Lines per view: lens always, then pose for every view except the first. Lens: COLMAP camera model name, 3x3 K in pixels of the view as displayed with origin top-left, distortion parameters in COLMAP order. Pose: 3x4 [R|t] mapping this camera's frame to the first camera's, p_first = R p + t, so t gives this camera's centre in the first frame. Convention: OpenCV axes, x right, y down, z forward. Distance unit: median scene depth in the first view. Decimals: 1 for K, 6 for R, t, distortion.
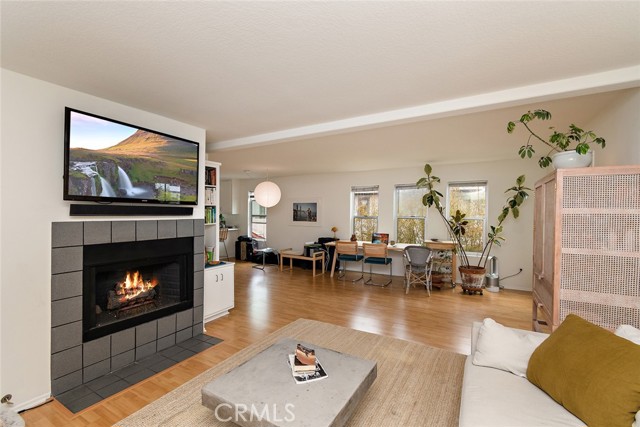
lens RADIAL K [[282.6, 0, 320.0], [0, 282.6, 213.5], [0, 0, 1]] dist [-0.000398, 0.000291]
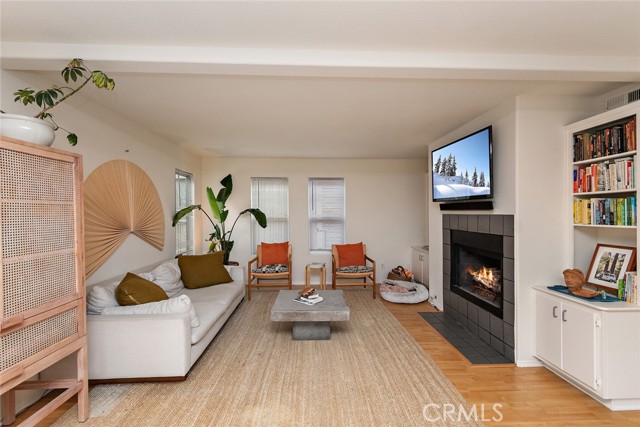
lens RADIAL K [[282.6, 0, 320.0], [0, 282.6, 213.5], [0, 0, 1]] dist [-0.000398, 0.000291]
pose [[-0.842449, 0.005334, -0.538750, 0.457270], [0.003054, 0.999982, 0.005124, 0.010748], [0.538768, 0.002671, -0.842450, 1.415534]]
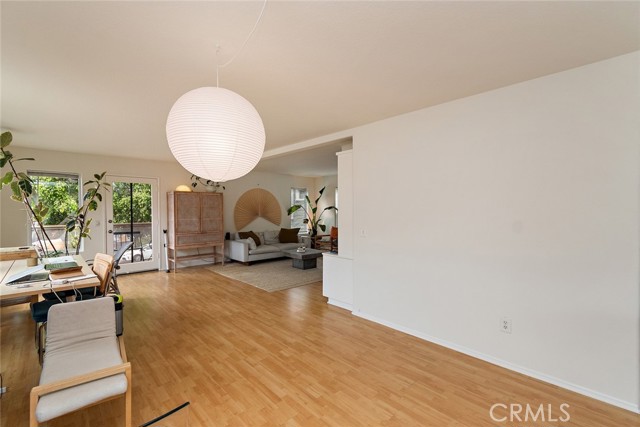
lens RADIAL K [[282.6, 0, 320.0], [0, 282.6, 213.5], [0, 0, 1]] dist [-0.000398, 0.000291]
pose [[-0.960474, -0.005345, 0.278318, -0.696933], [-0.001940, 0.999920, 0.012508, 0.027043], [-0.278362, 0.011473, -0.960408, 2.416198]]
